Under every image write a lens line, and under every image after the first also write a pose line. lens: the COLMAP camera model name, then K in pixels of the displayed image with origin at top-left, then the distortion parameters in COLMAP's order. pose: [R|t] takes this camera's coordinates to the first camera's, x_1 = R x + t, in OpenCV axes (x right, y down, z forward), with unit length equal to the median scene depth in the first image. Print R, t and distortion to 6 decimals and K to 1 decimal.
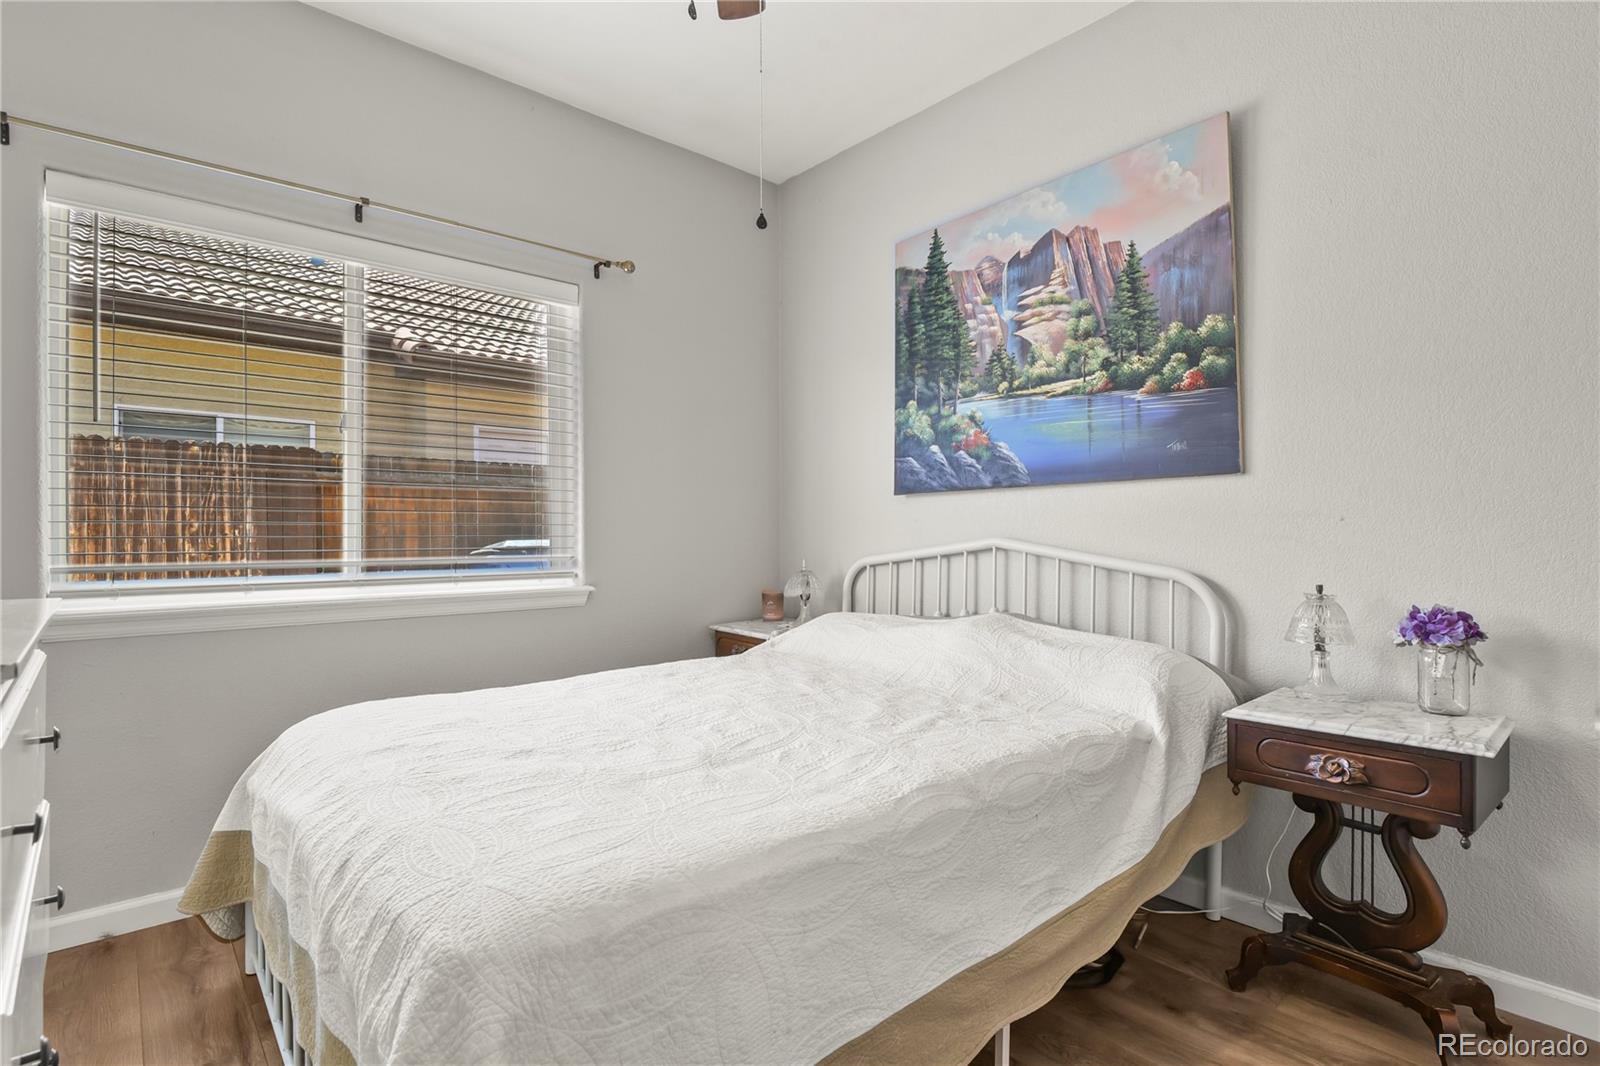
lens RADIAL K [[771.6, 0, 812.0], [0, 771.6, 535.3], [0, 0, 1]] dist [-0.004392, -0.000845]
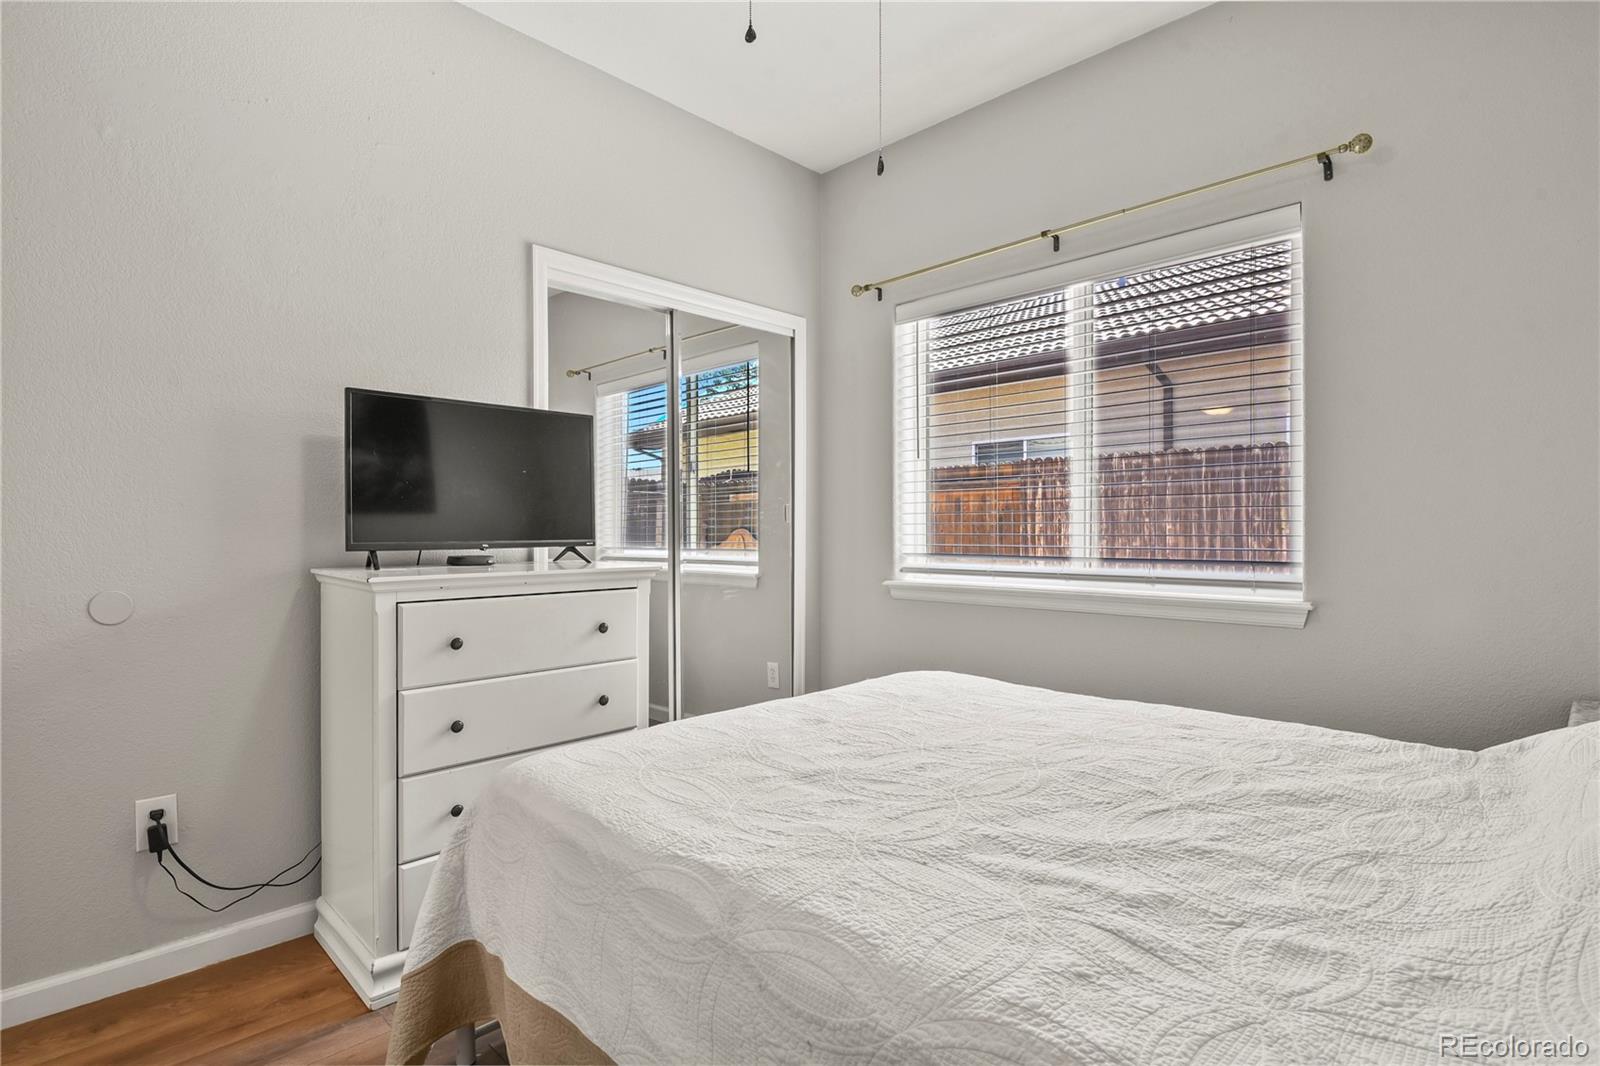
lens RADIAL K [[771.6, 0, 812.0], [0, 771.6, 535.3], [0, 0, 1]] dist [-0.004392, -0.000845]
pose [[0.063398, 0.010839, -0.997929, 0.578114], [0.003834, 0.999931, 0.011104, -0.012375], [0.997981, -0.004530, 0.063352, 0.654965]]
